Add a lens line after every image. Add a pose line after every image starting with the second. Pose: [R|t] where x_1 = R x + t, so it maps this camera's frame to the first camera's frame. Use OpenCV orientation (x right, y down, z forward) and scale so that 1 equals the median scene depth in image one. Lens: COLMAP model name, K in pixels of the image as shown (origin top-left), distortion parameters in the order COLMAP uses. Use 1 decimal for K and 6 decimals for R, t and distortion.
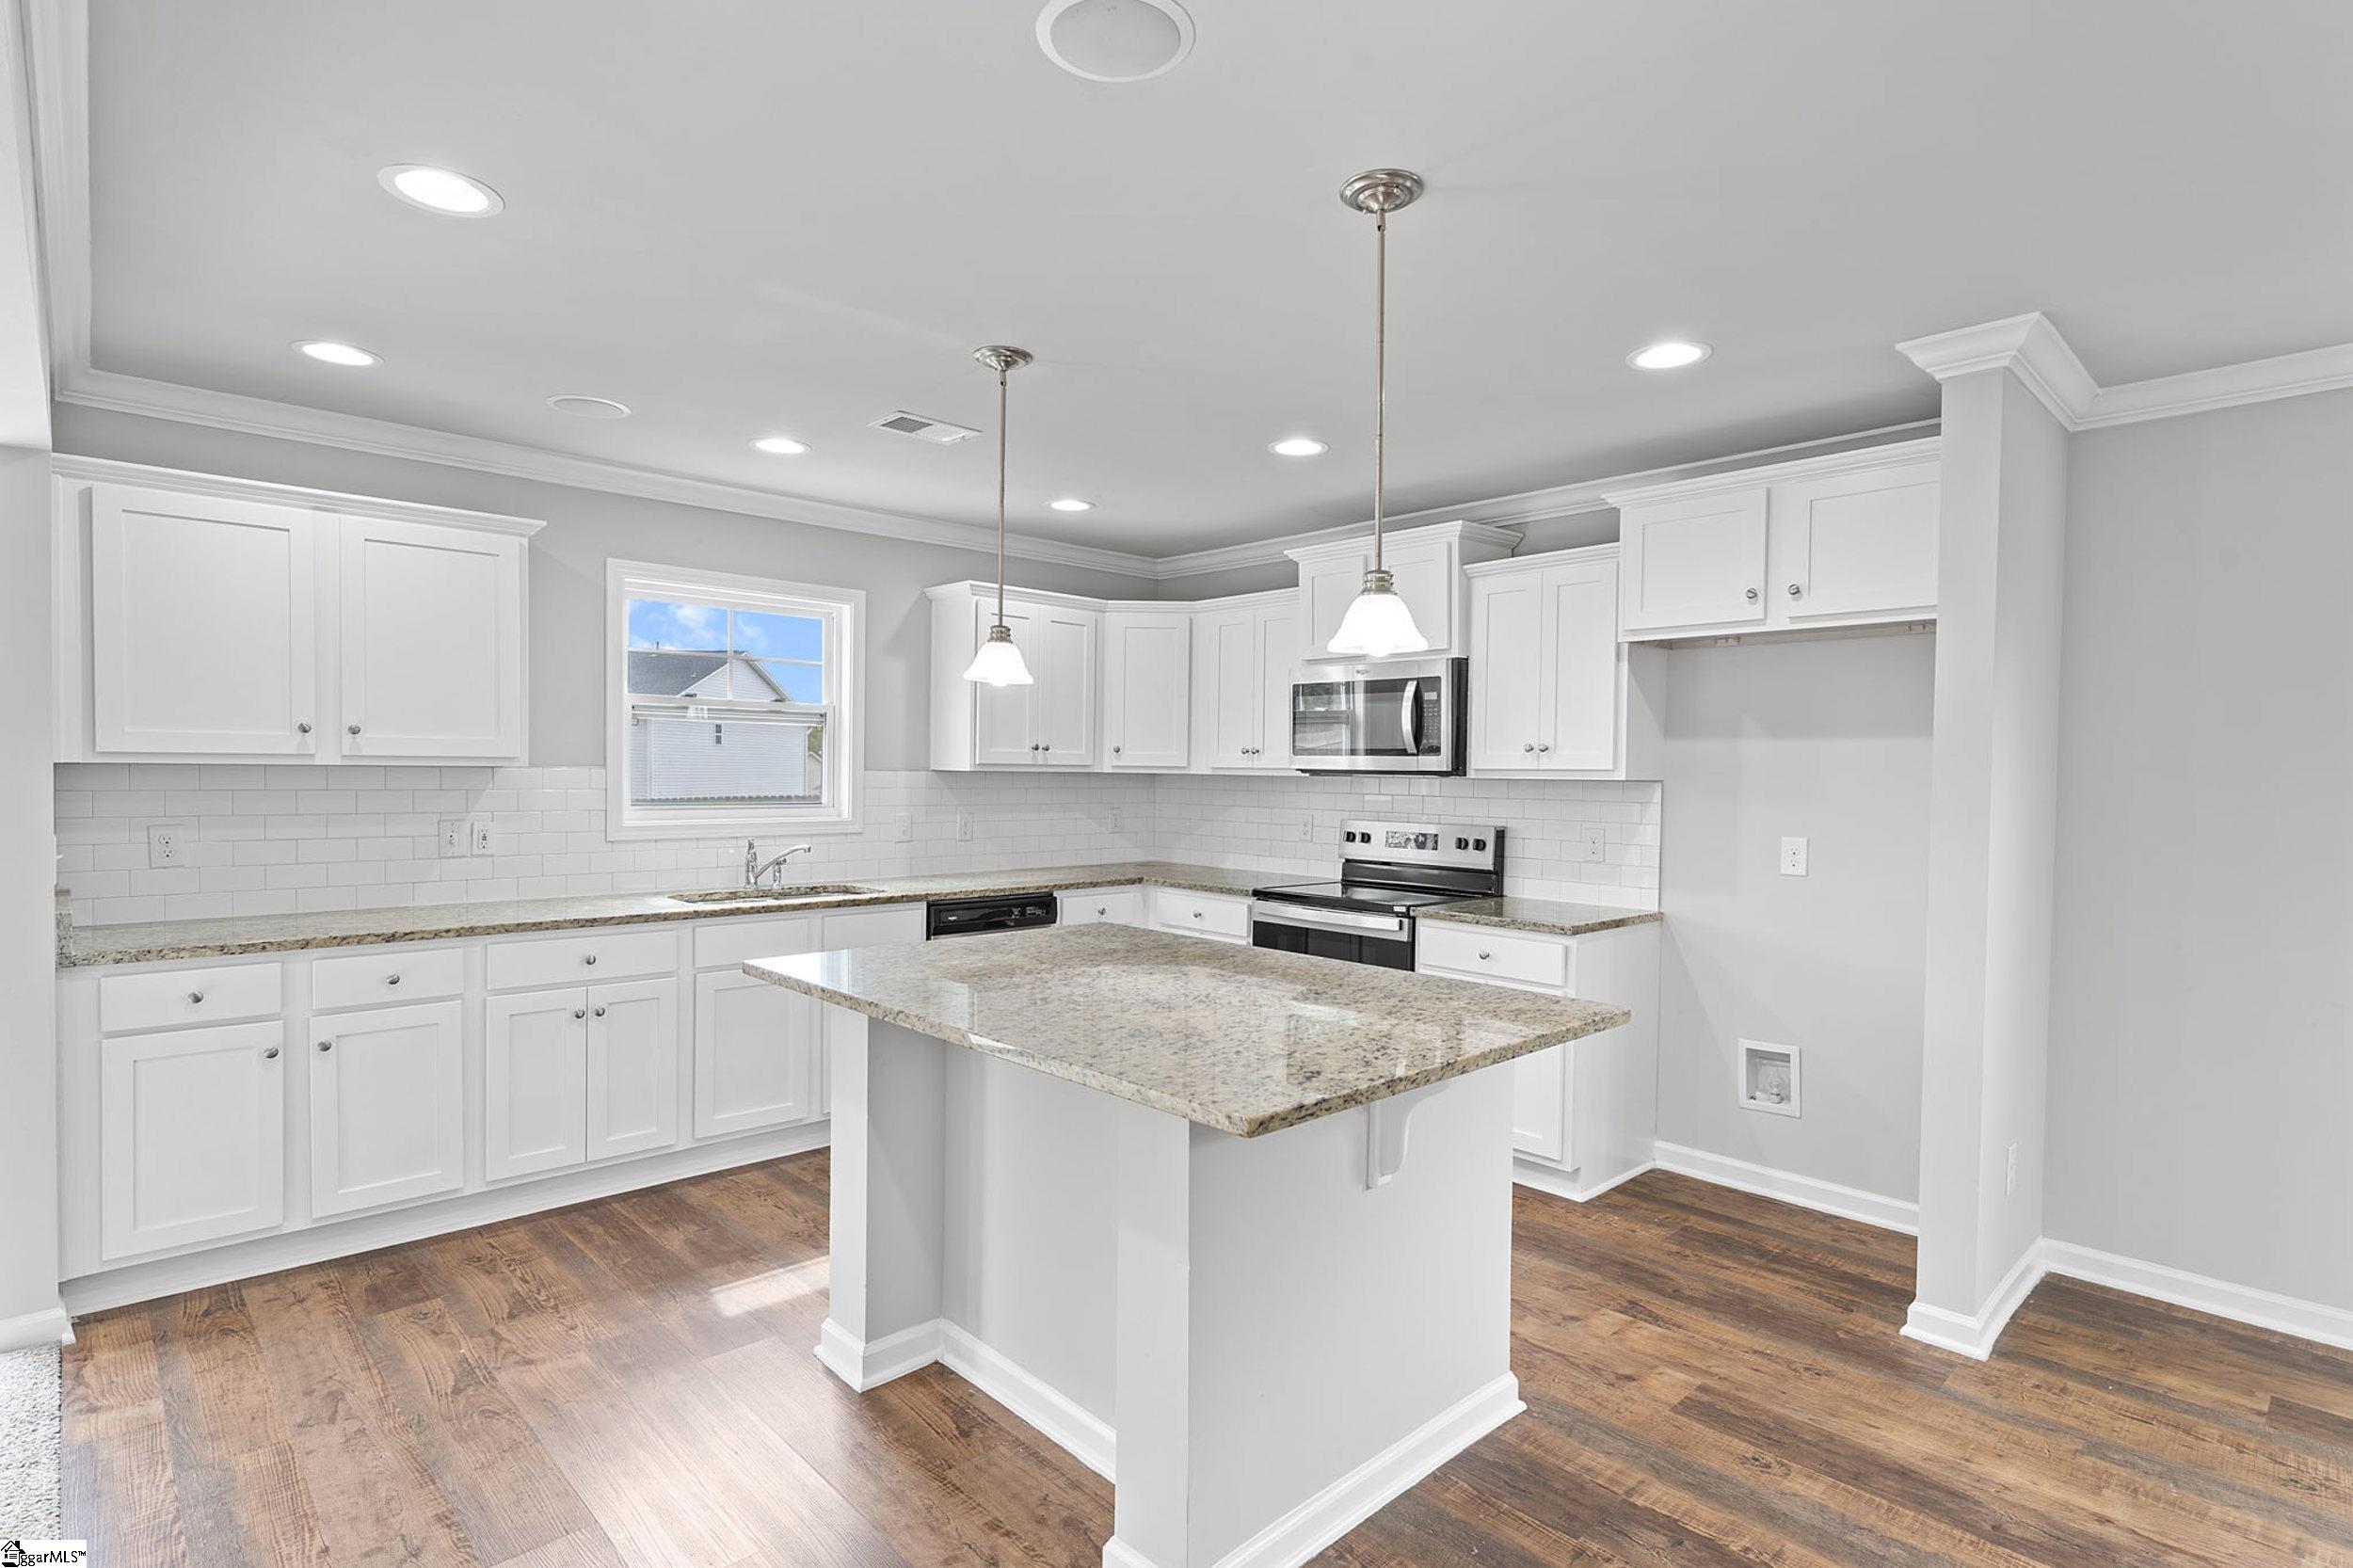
lens RADIAL K [[1161.2, 0, 1172.6], [0, 1161.2, 793.6], [0, 0, 1]] dist [-0.000658, 0.000417]
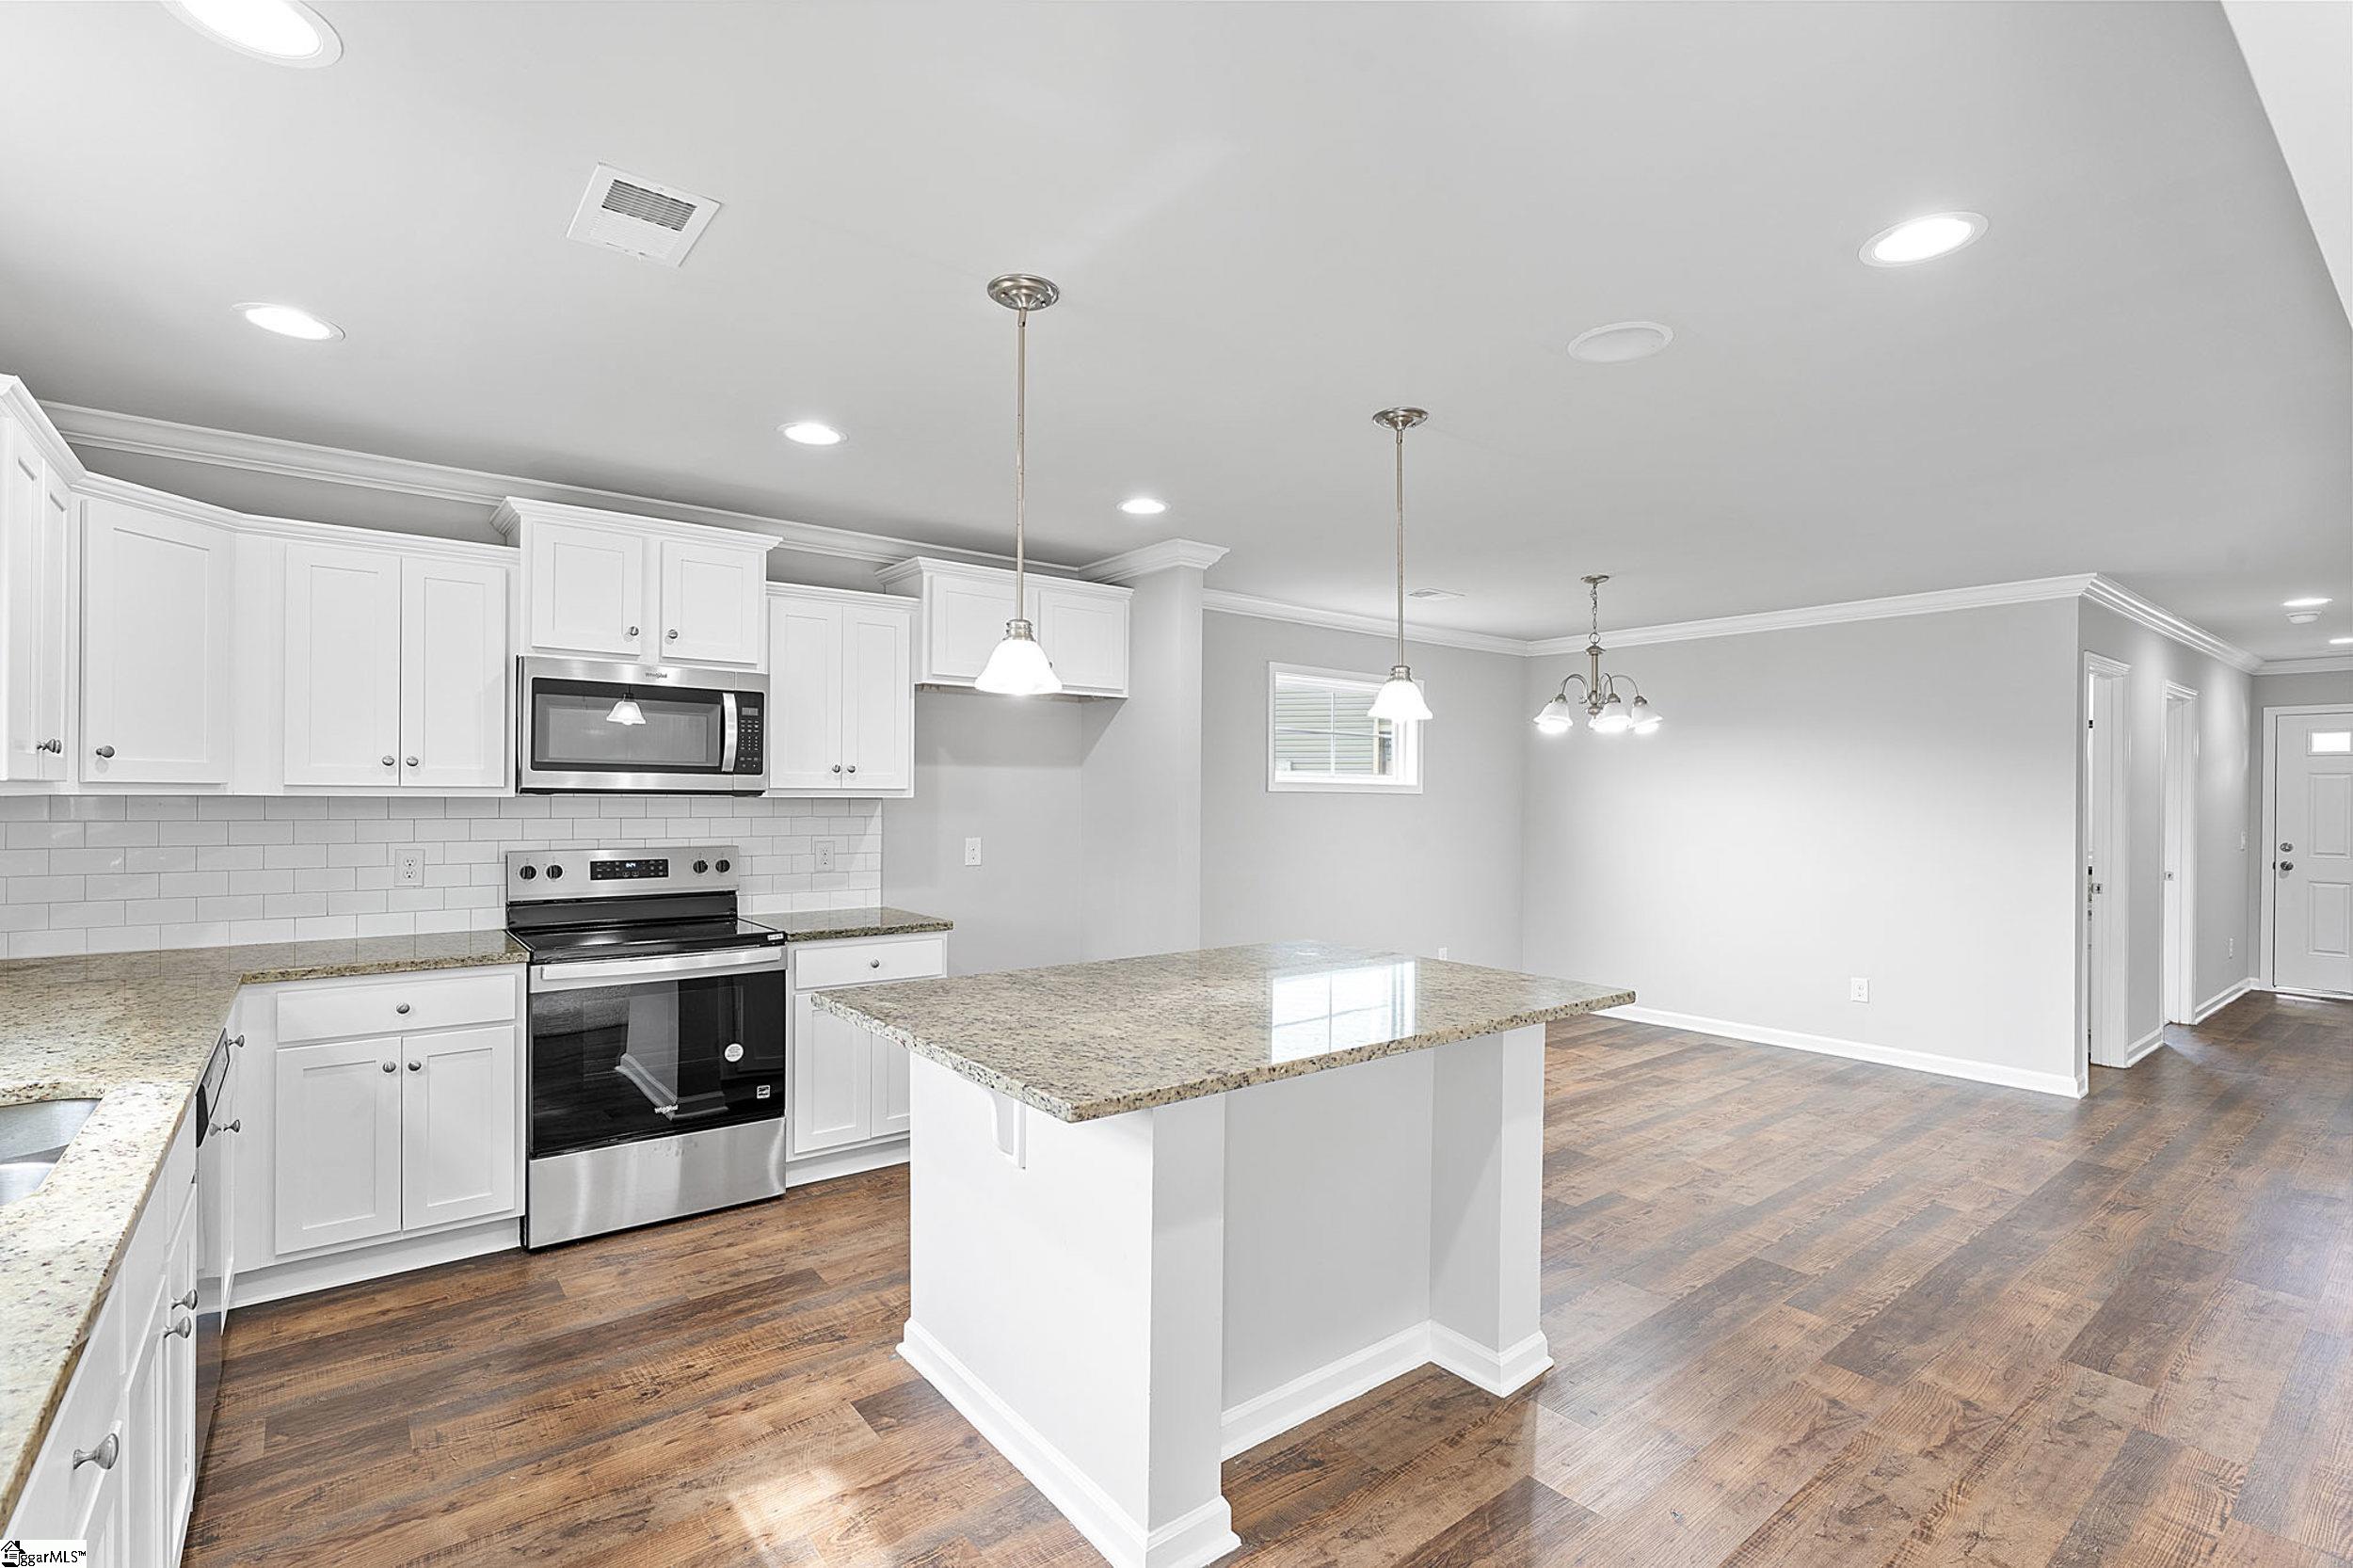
lens RADIAL K [[1077.4, 0, 1166.4], [0, 1077.4, 792.1], [0, 0, 1]] dist [0.003904, 0.000267]
pose [[0.092267, -0.010090, 0.995683, -0.707759], [0.012300, 0.999884, 0.008992, -0.024674], [-0.995658, 0.011417, 0.092380, 0.653673]]
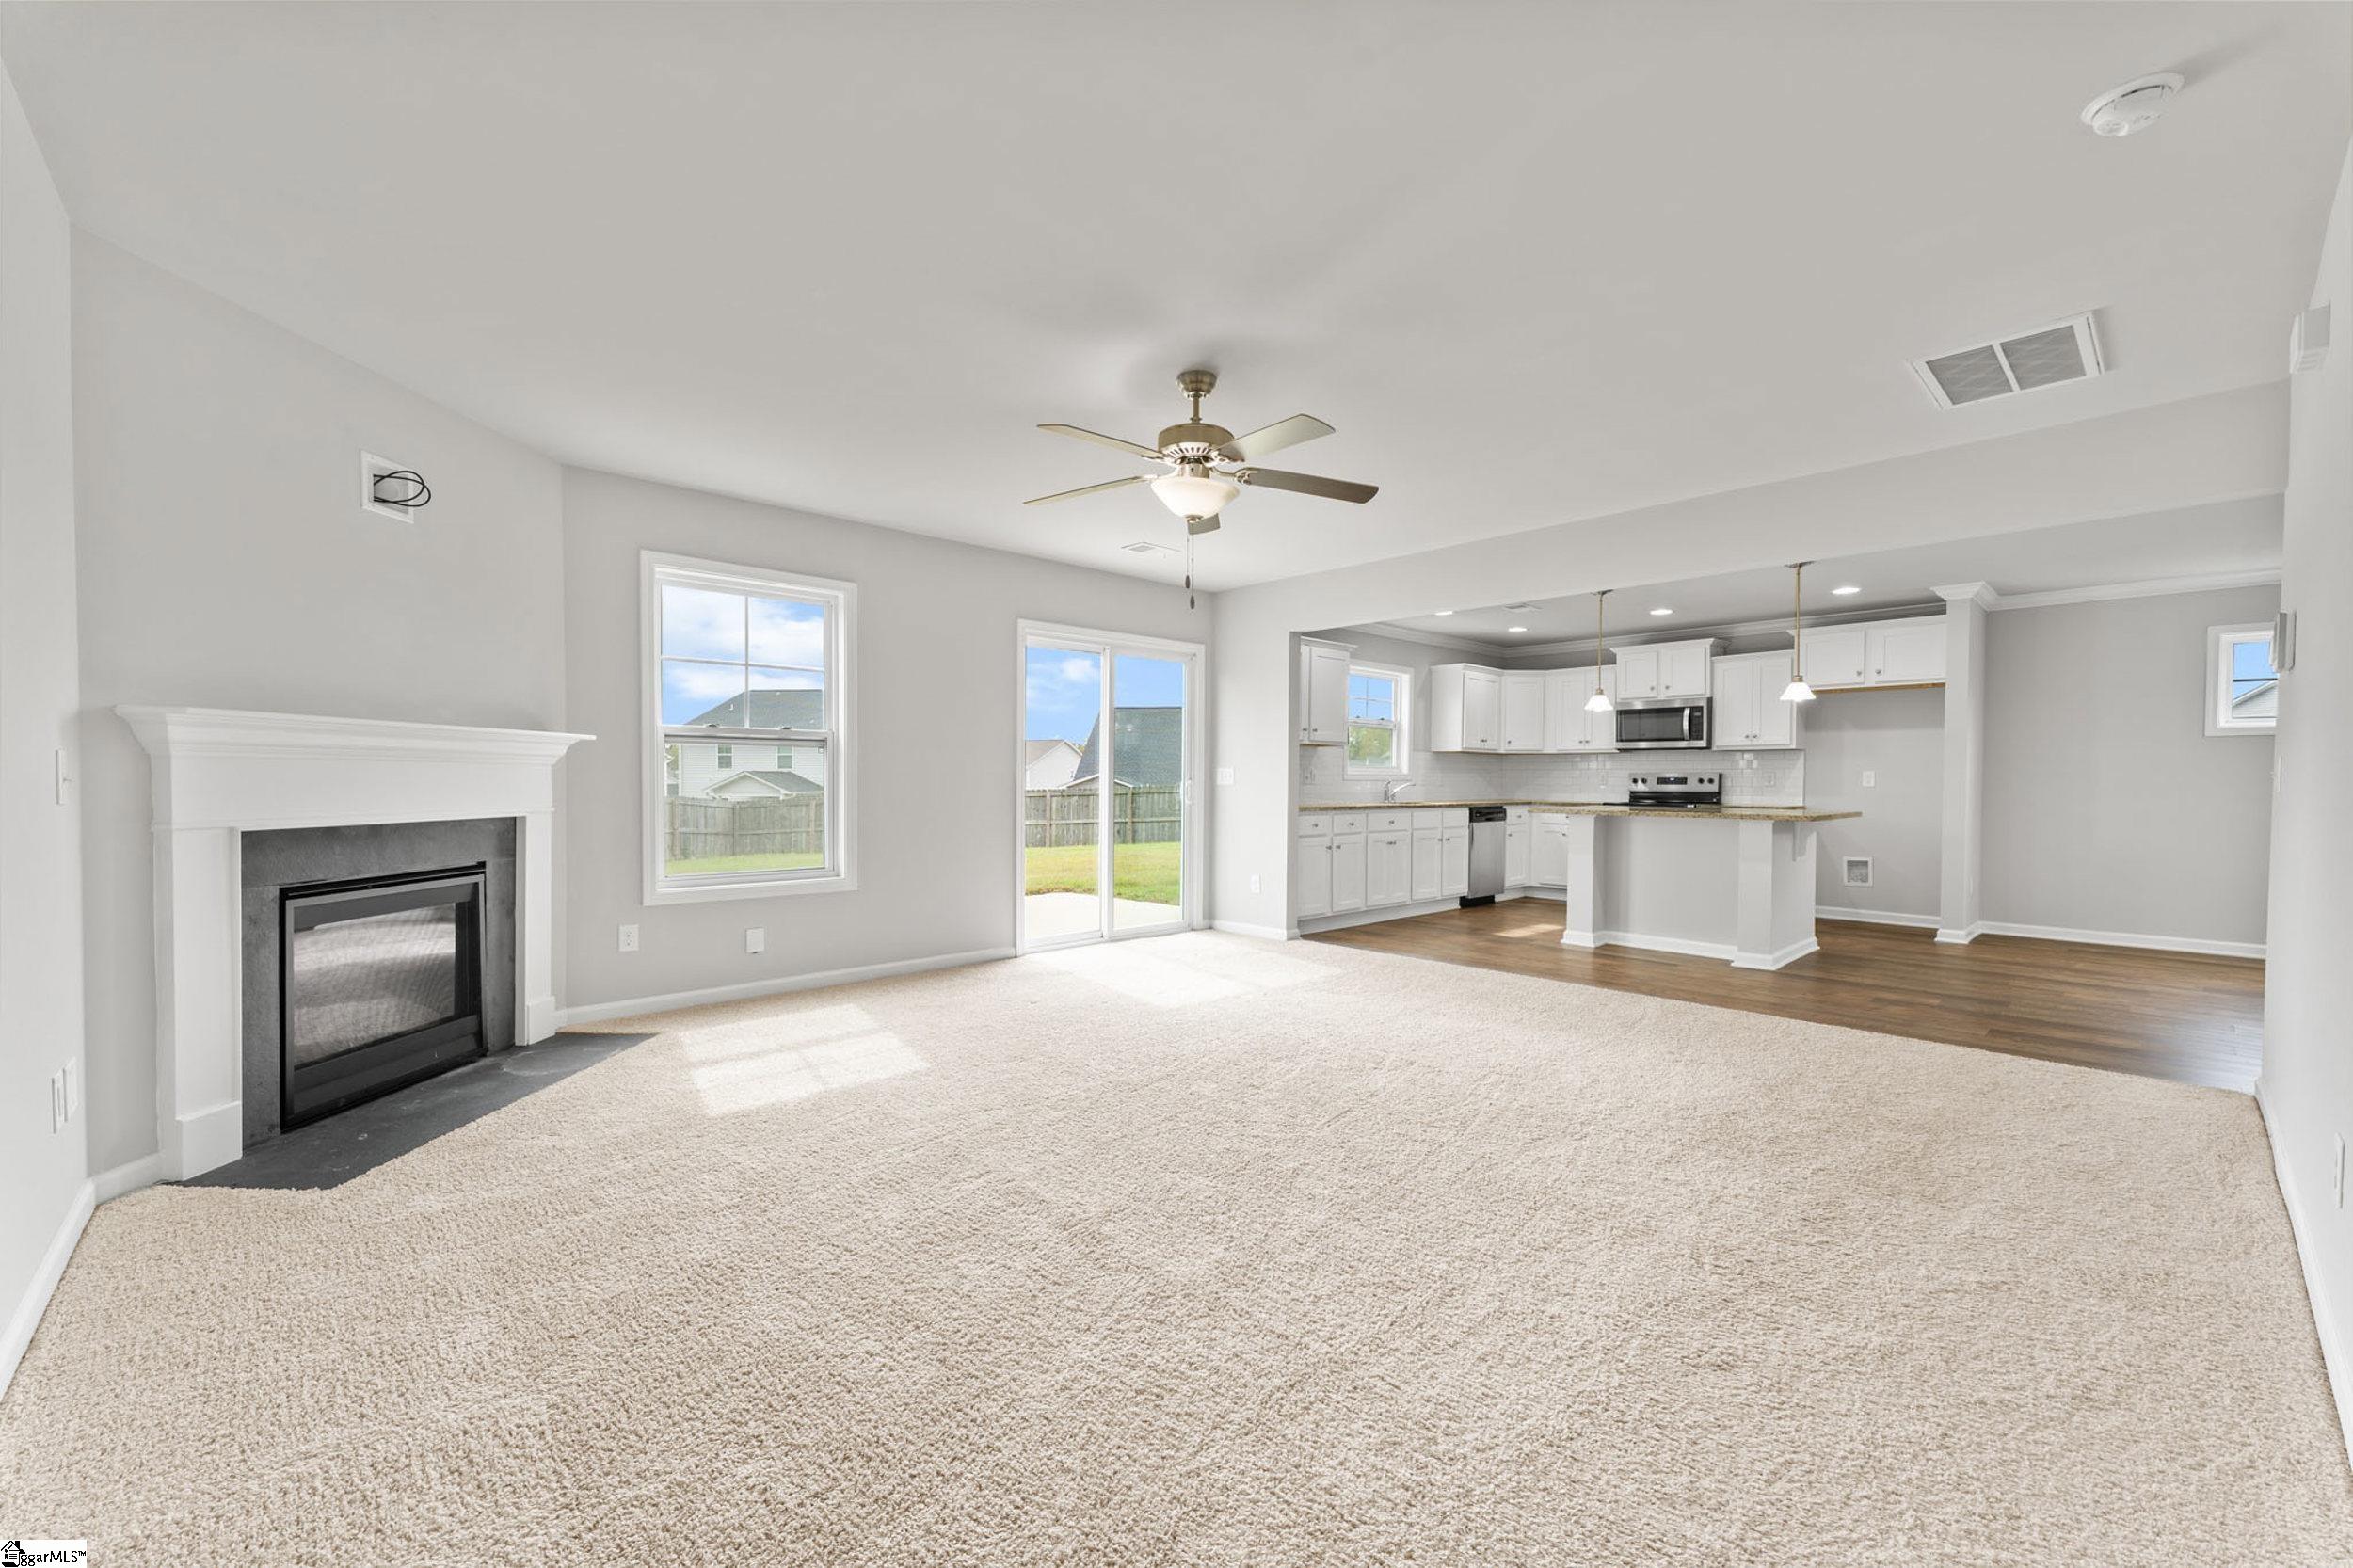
lens RADIAL K [[949.3, 0, 1161.1], [0, 949.3, 794.4], [0, 0, 1]] dist [0.002260, -0.000054]
pose [[0.999951, -0.007086, -0.006889, -0.931940], [0.007042, 0.999955, -0.006380, 0.088921], [0.006934, 0.006332, 0.999956, -0.997624]]
